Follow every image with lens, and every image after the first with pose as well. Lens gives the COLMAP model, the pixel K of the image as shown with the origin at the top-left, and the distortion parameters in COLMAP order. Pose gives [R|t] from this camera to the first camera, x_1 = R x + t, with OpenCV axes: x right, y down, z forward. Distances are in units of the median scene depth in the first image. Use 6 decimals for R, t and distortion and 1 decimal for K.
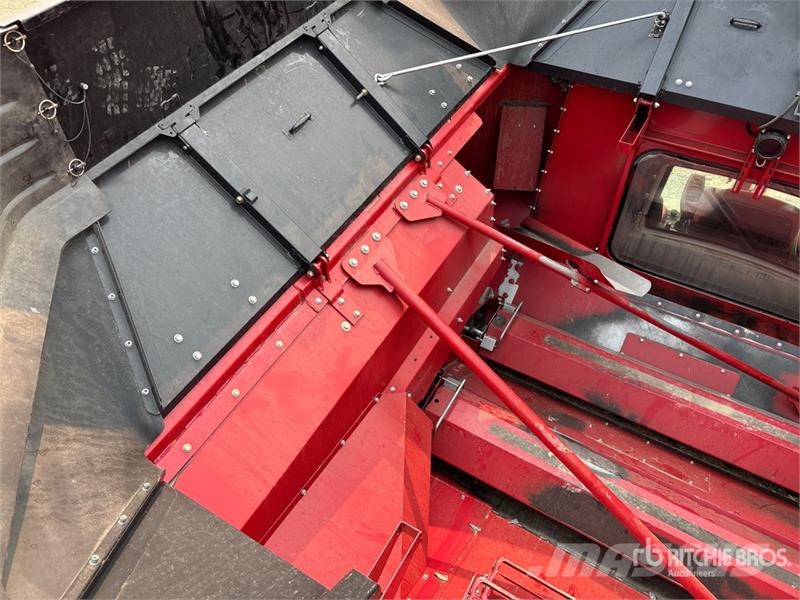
lens RADIAL K [[606.8, 0, 400.0], [0, 606.8, 300.0], [0, 0, 1]] dist [0.060981, -0.092494]
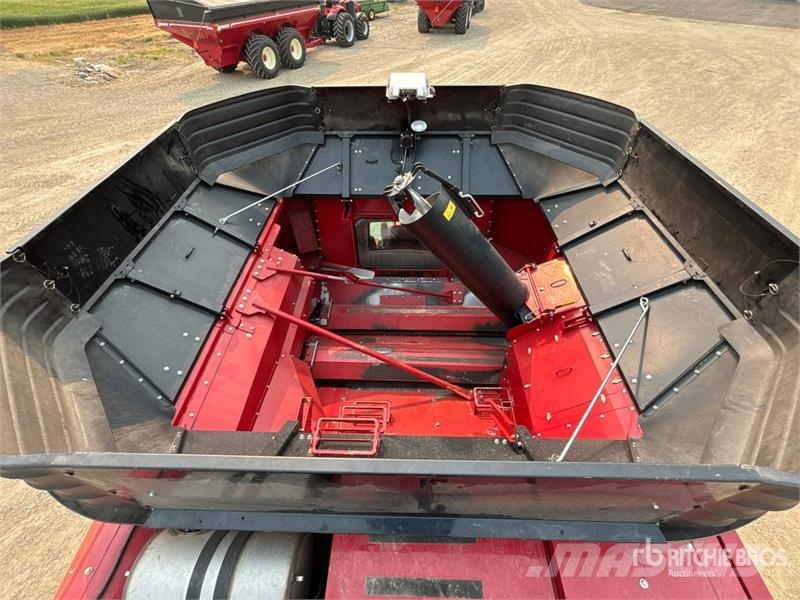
lens RADIAL K [[310.8, 0, 400.0], [0, 310.8, 300.0], [0, 0, 1]] dist [-0.017505, 0.000327]
pose [[0.866312, -0.346304, 0.359969, 0.019710], [0.349398, 0.935130, 0.058759, 0.044000], [-0.356967, 0.074869, 0.931112, -0.190400]]
